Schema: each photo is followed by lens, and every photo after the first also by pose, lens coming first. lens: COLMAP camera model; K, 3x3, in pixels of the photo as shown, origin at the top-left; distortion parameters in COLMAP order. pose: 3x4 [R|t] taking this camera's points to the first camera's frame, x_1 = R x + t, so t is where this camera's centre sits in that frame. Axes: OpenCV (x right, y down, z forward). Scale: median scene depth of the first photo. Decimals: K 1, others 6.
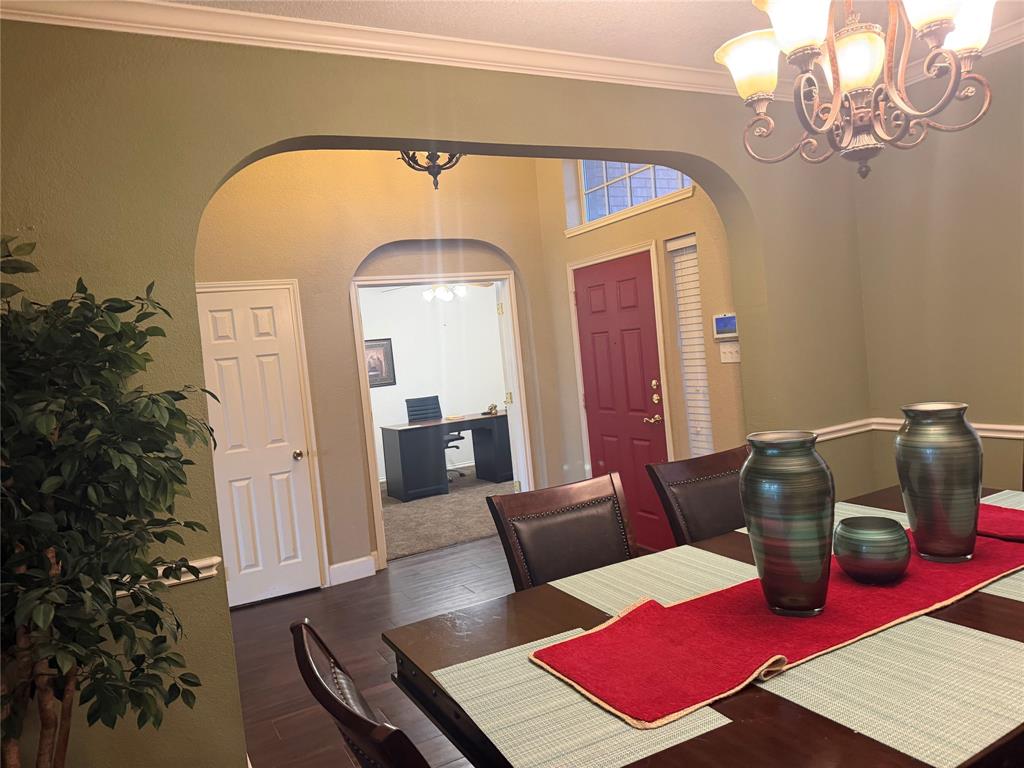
lens RADIAL K [[715.6, 0, 512.0], [0, 715.6, 384.0], [0, 0, 1]] dist [0.089806, -0.135648]
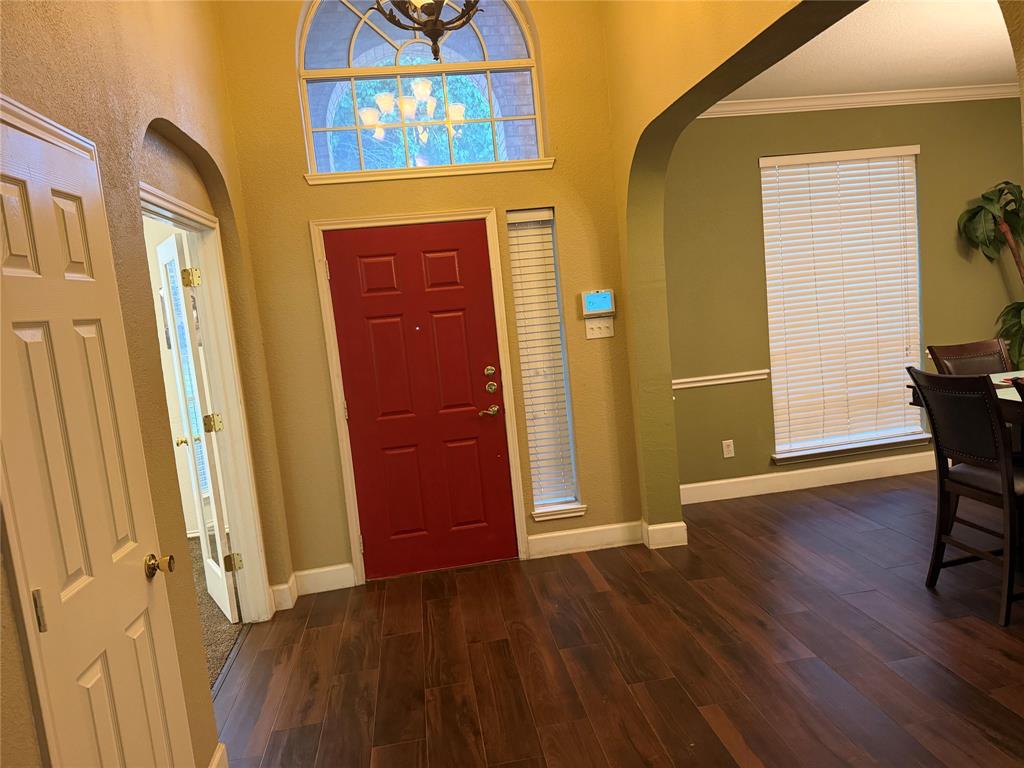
lens RADIAL K [[715.6, 0, 512.0], [0, 715.6, 384.0], [0, 0, 1]] dist [0.089806, -0.135648]
pose [[0.329282, -0.046452, 0.943088, -0.647465], [0.112295, 0.993627, 0.009733, 0.010969], [-0.937531, 0.102699, 0.332399, 0.706417]]
